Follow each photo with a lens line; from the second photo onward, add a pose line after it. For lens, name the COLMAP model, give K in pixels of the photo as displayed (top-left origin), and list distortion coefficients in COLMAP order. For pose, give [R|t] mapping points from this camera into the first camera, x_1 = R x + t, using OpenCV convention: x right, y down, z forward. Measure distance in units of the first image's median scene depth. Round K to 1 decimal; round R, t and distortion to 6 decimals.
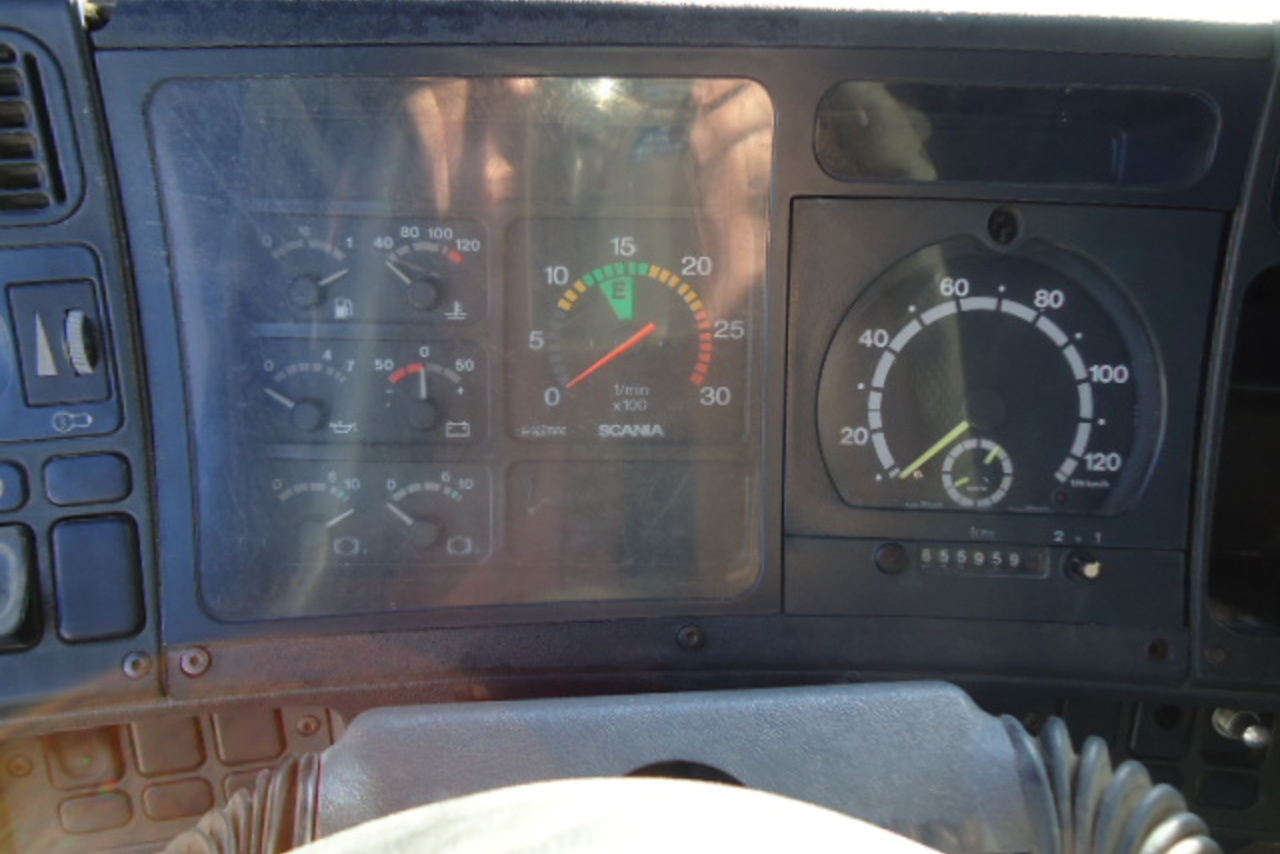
lens RADIAL K [[911.1, 0, 640.0], [0, 911.1, 427.0], [0, 0, 1]] dist [-0.013712, 0.003955]
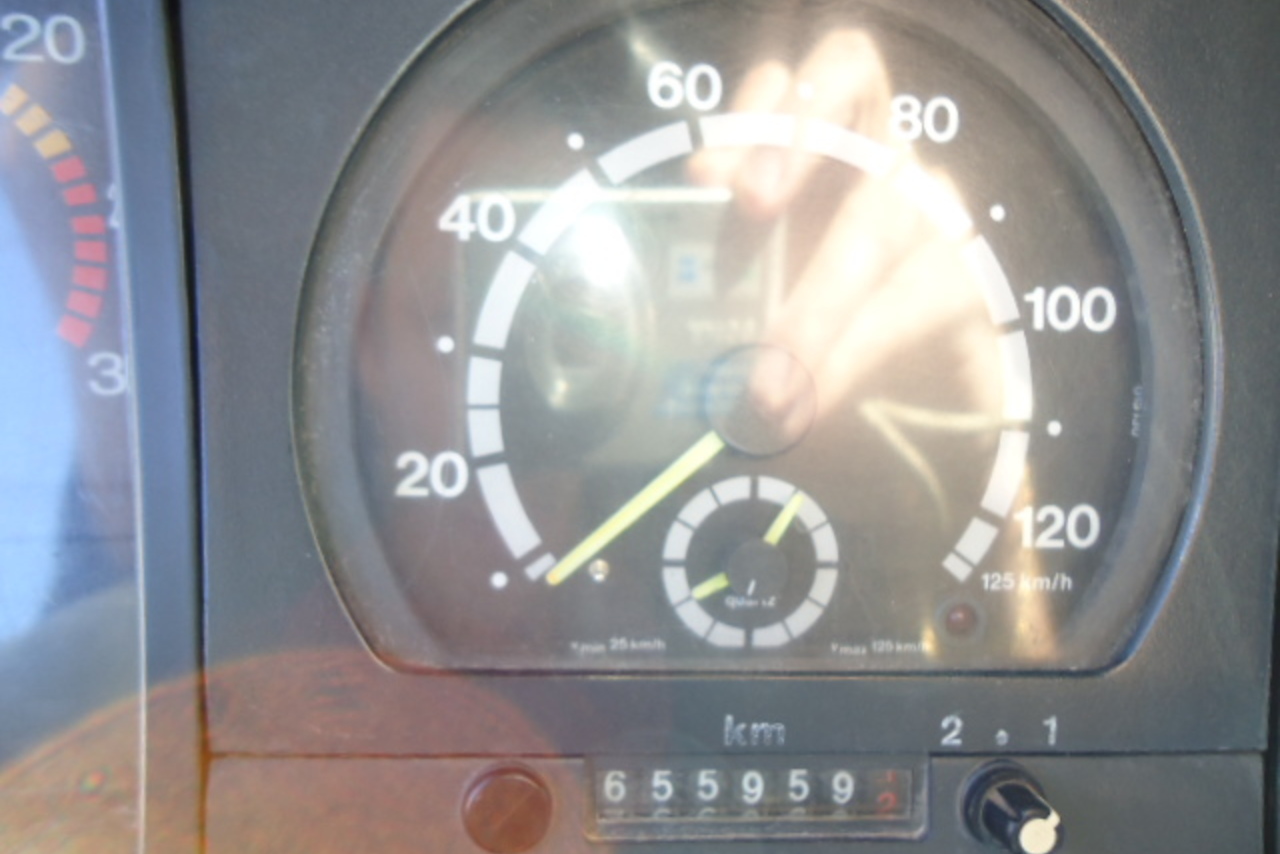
lens RADIAL K [[948.6, 0, 638.9], [0, 948.6, 409.2], [0, 0, 1]] dist [-0.006743, -0.000791]
pose [[0.996667, -0.012951, 0.080542, 0.291046], [0.012561, 0.999907, 0.005349, -0.018632], [-0.080603, -0.004319, 0.996737, 0.596839]]
